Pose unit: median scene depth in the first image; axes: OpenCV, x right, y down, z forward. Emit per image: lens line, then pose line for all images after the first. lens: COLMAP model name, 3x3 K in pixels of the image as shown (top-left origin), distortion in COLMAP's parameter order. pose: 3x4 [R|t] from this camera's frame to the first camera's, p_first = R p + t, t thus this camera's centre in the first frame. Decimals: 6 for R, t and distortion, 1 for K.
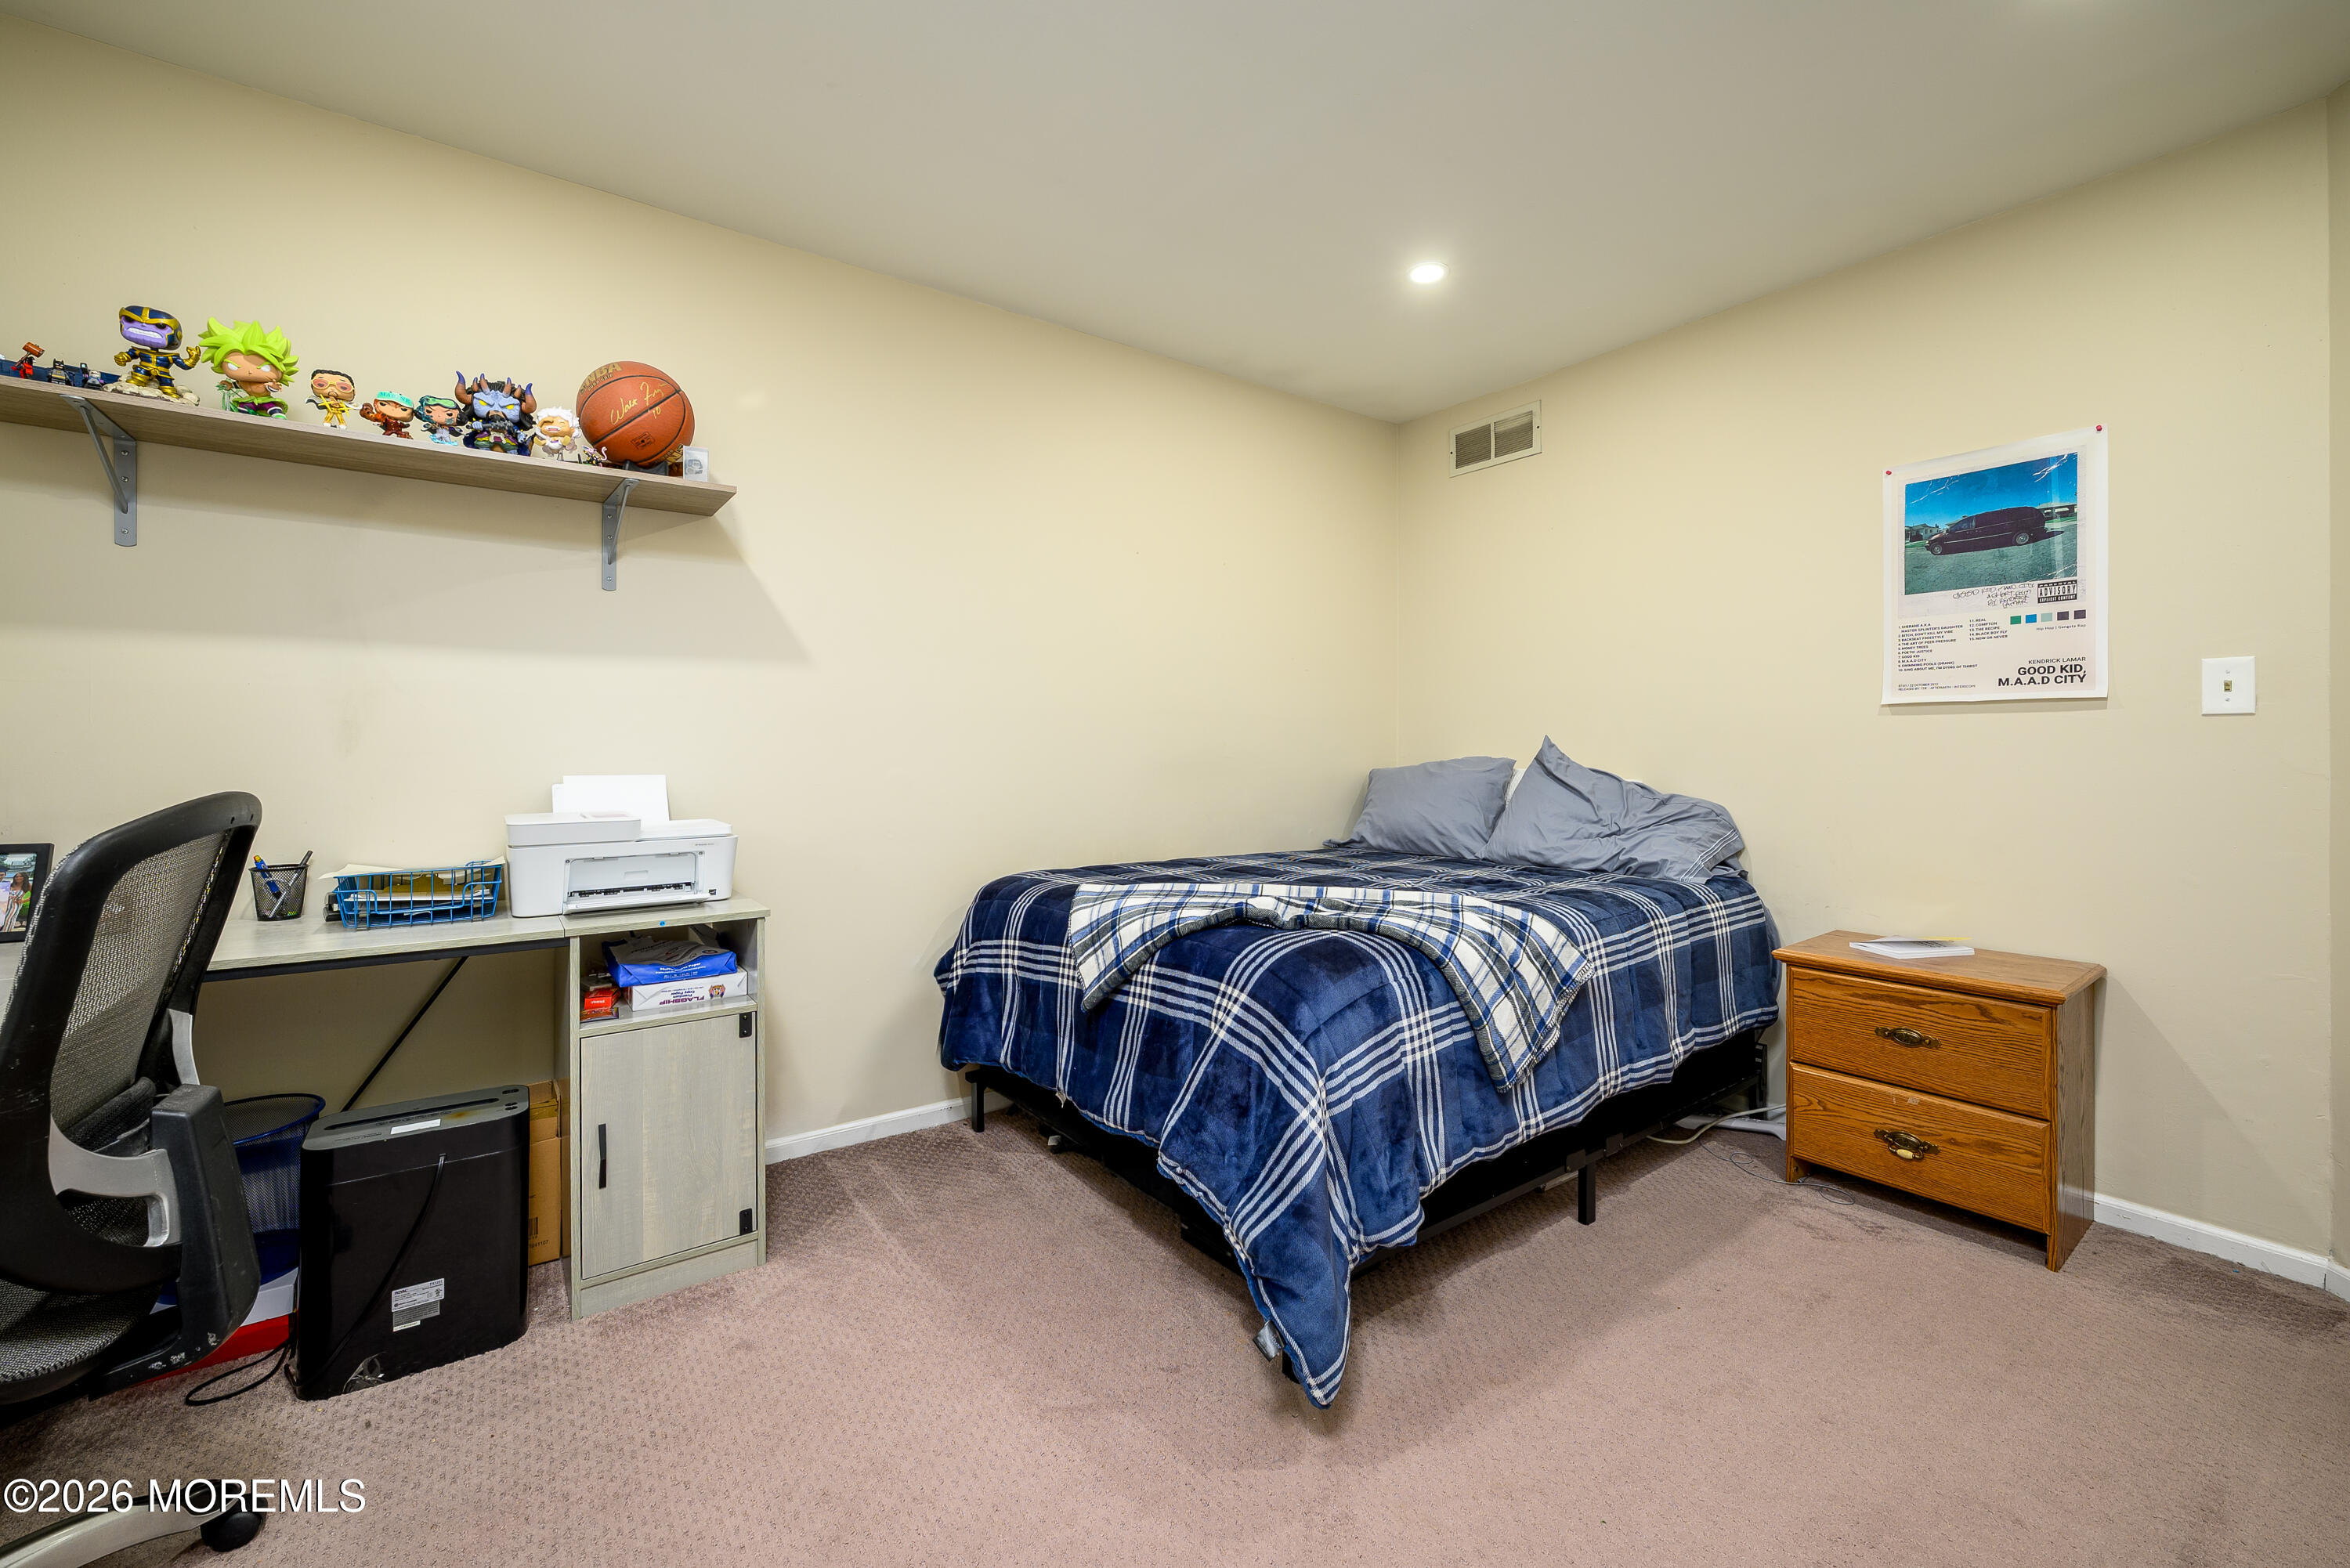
lens RADIAL K [[943.3, 0, 1165.3], [0, 943.3, 758.3], [0, 0, 1]] dist [0.000773, 0.000077]
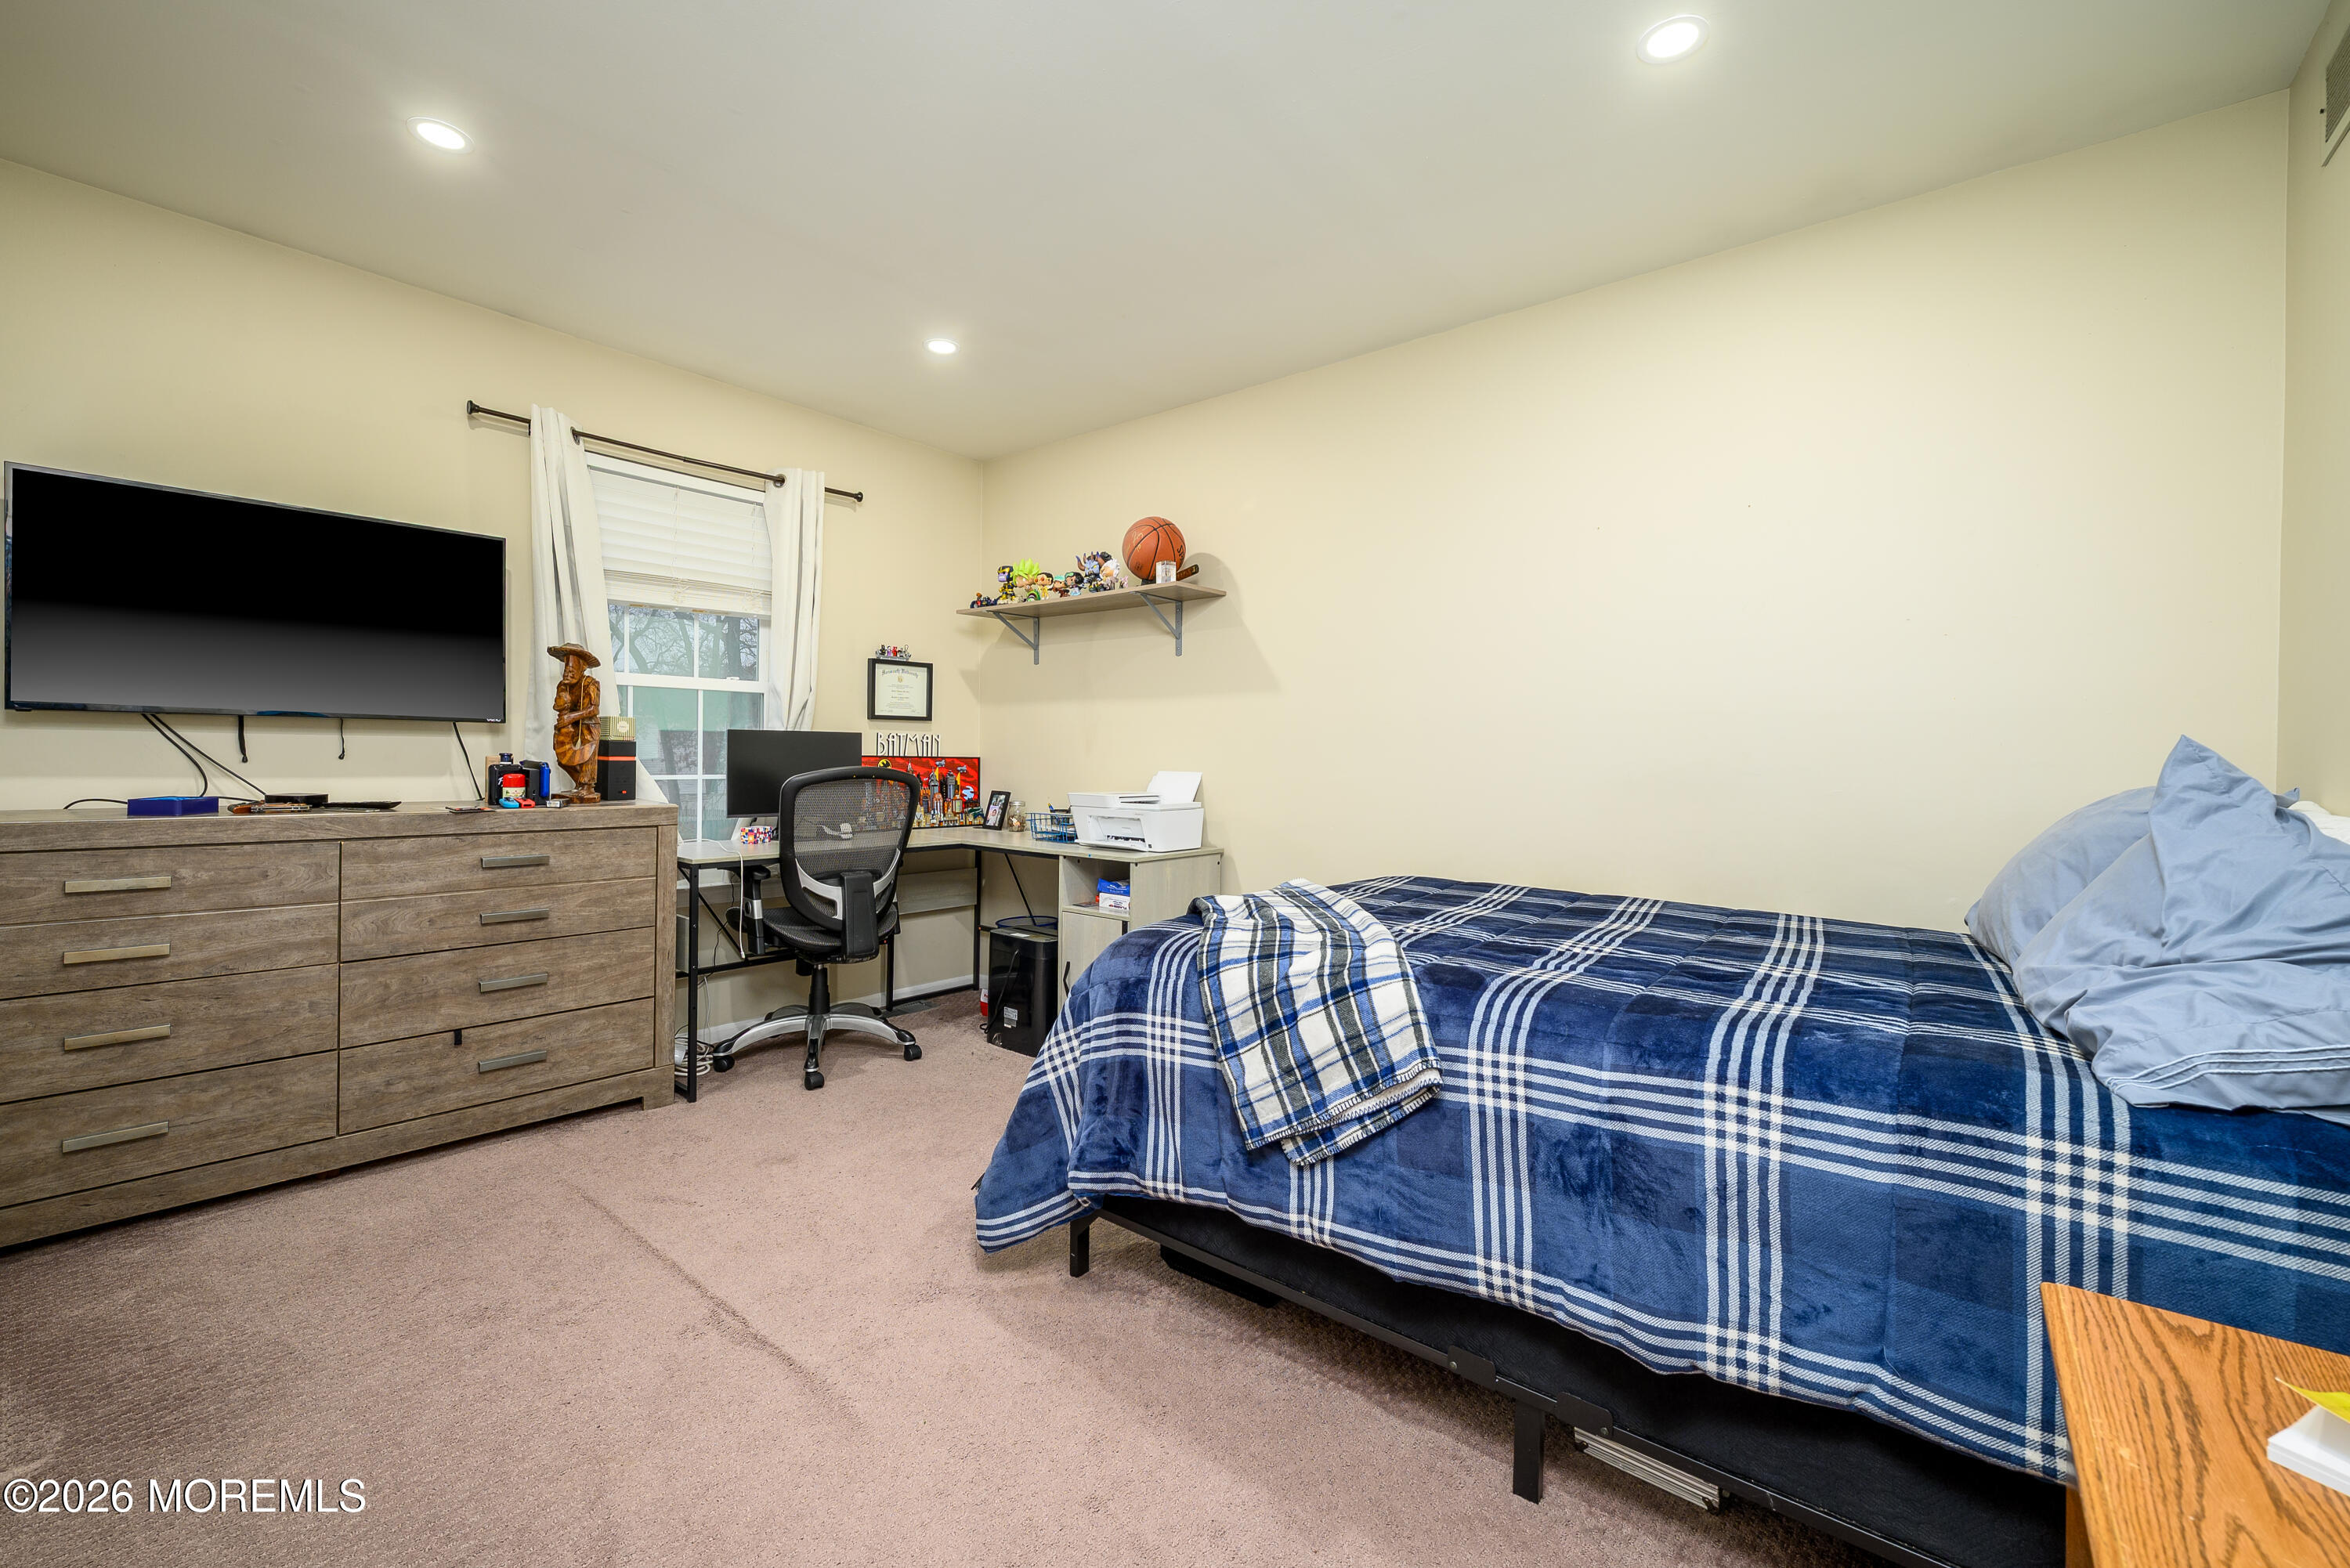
lens RADIAL K [[943.3, 0, 1164.2], [0, 943.3, 768.3], [0, 0, 1]] dist [0.000773, 0.000077]
pose [[0.260885, 0.017350, -0.965214, 1.109919], [-0.019501, 0.999729, 0.012699, -0.007695], [0.965173, 0.015509, 0.261153, 0.654420]]
